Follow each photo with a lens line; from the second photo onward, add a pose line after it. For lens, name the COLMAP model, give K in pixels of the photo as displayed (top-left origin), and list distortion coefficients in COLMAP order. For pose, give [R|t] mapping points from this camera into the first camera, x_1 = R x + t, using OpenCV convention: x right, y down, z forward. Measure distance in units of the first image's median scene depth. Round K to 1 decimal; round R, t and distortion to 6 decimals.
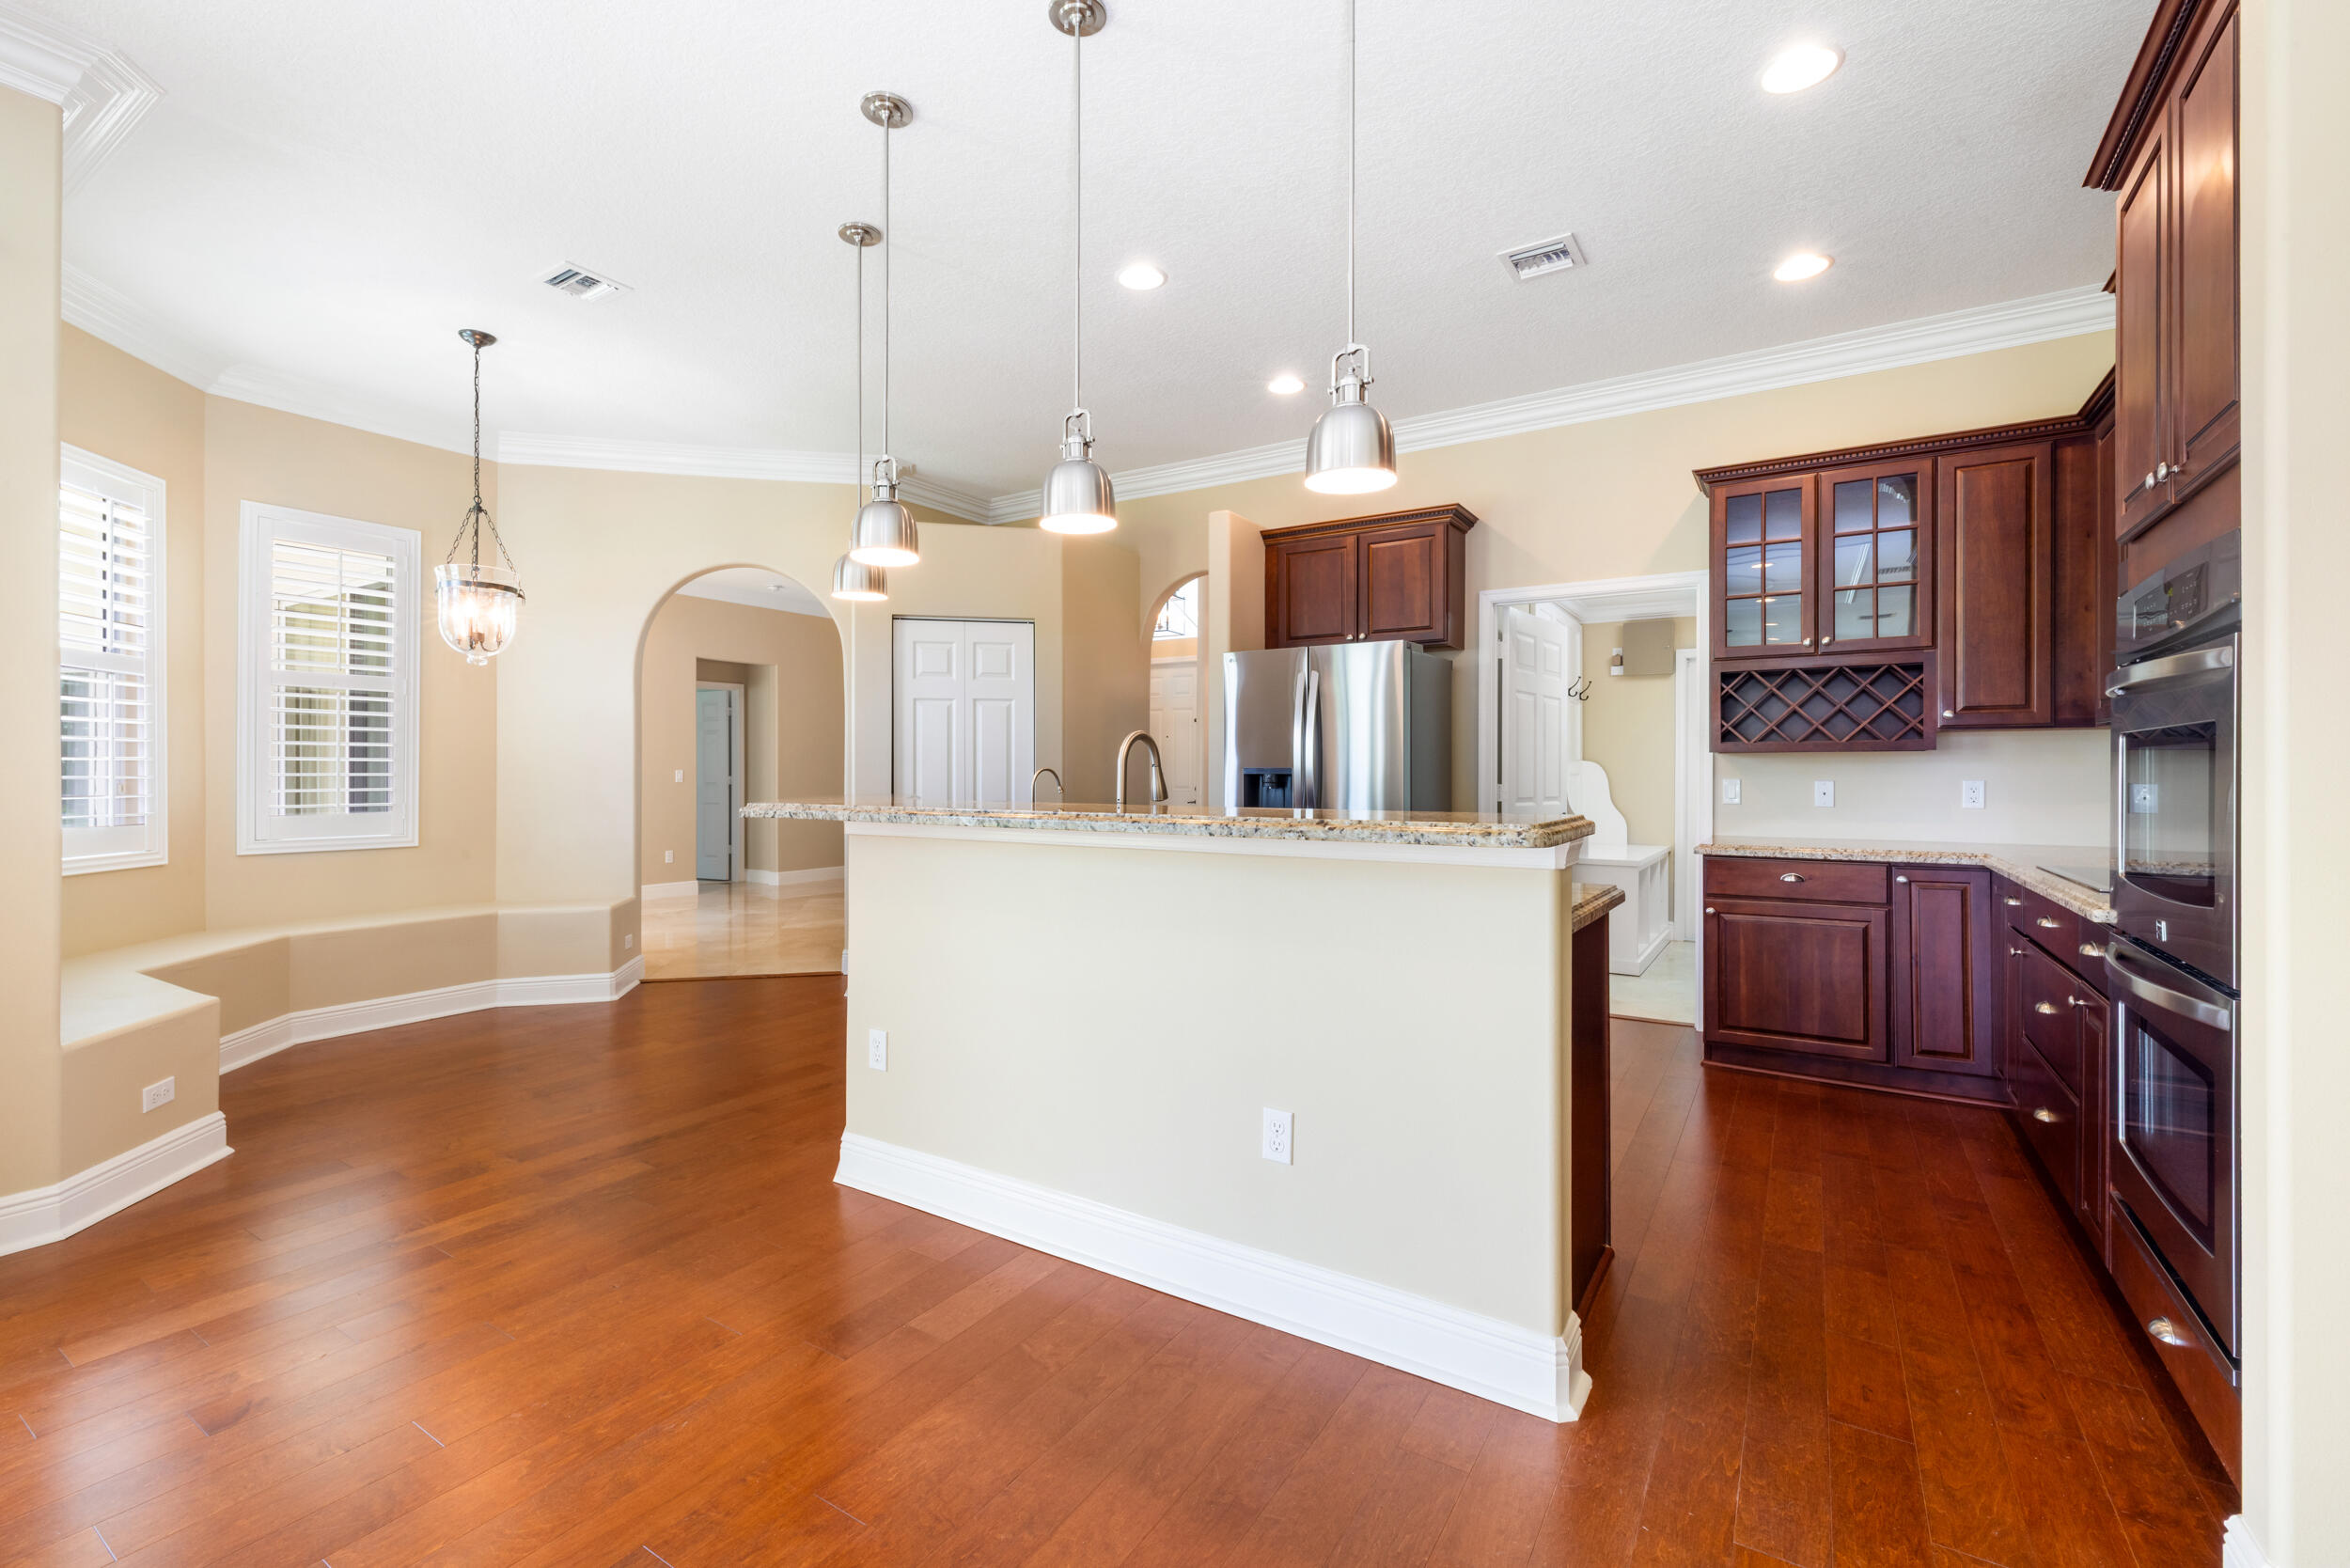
lens RADIAL K [[1001.1, 0, 1159.7], [0, 1001.1, 770.4], [0, 0, 1]] dist [-0.001093, 0.000475]
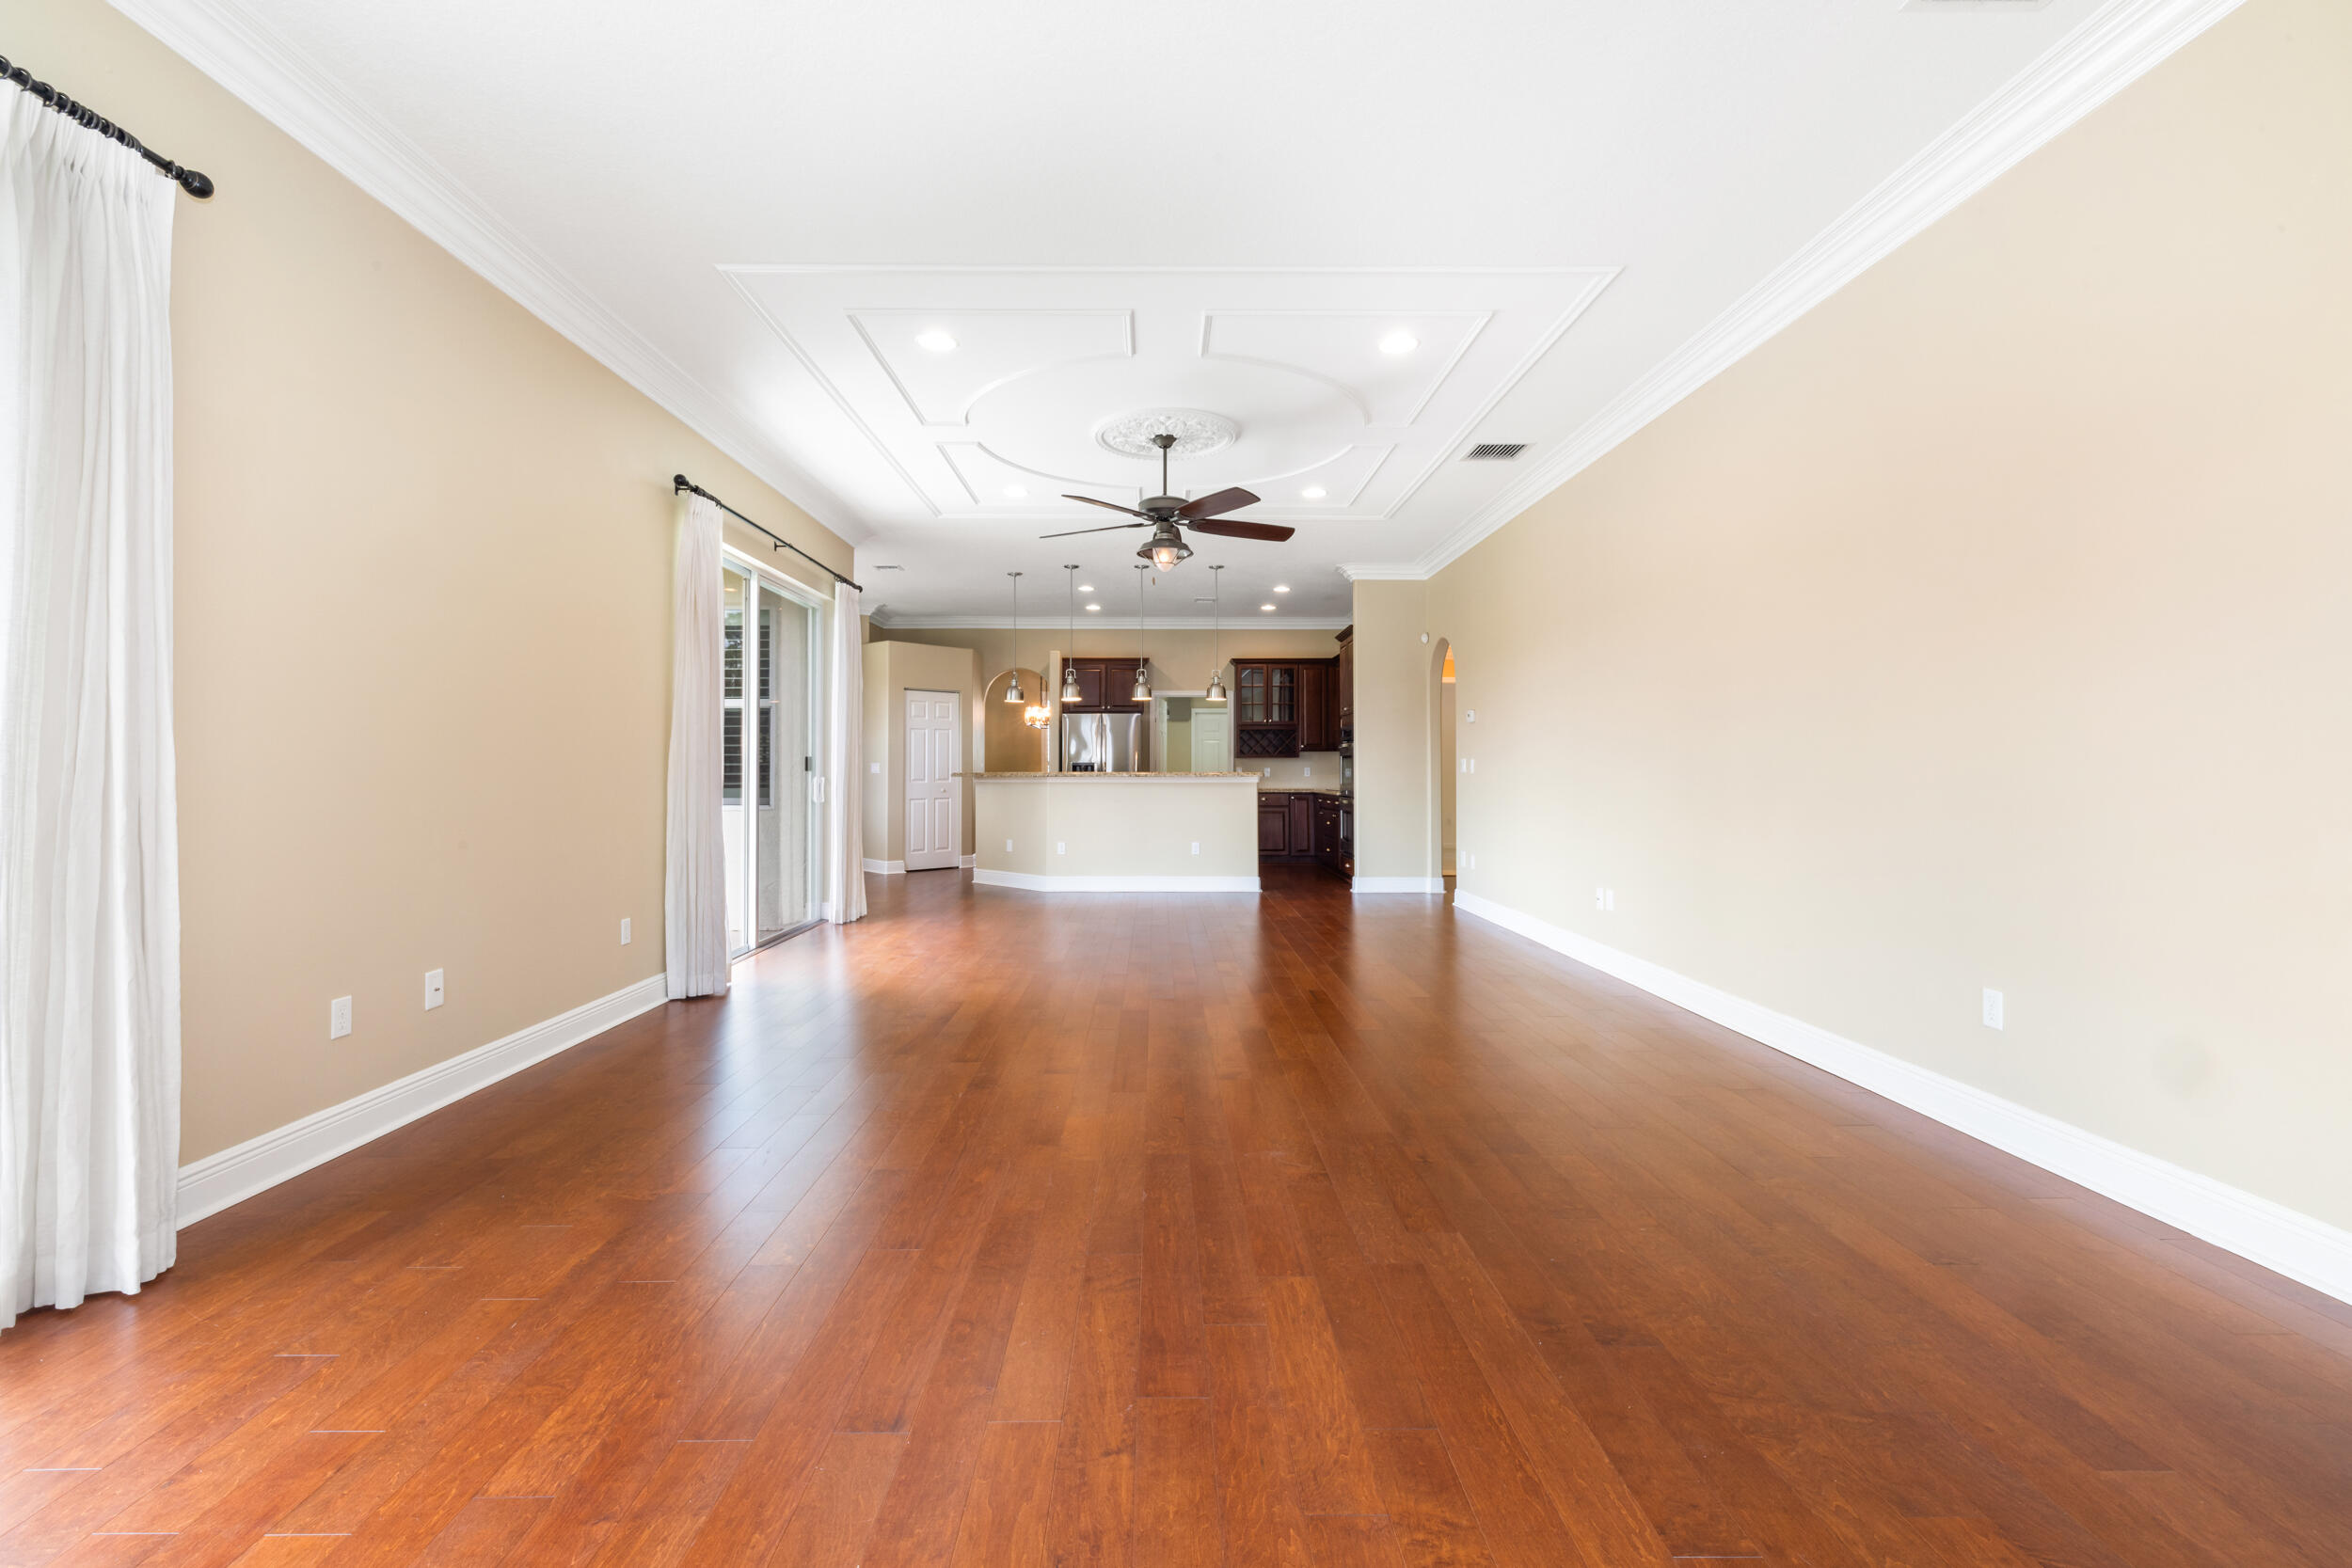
lens RADIAL K [[1001.8, 0, 1160.7], [0, 1001.8, 770.4], [0, 0, 1]] dist [-0.001093, 0.000475]
pose [[0.837257, -0.001754, 0.546807, -1.327064], [0.001166, 0.999998, 0.001422, 0.015115], [-0.546809, -0.000553, 0.837257, -1.417791]]
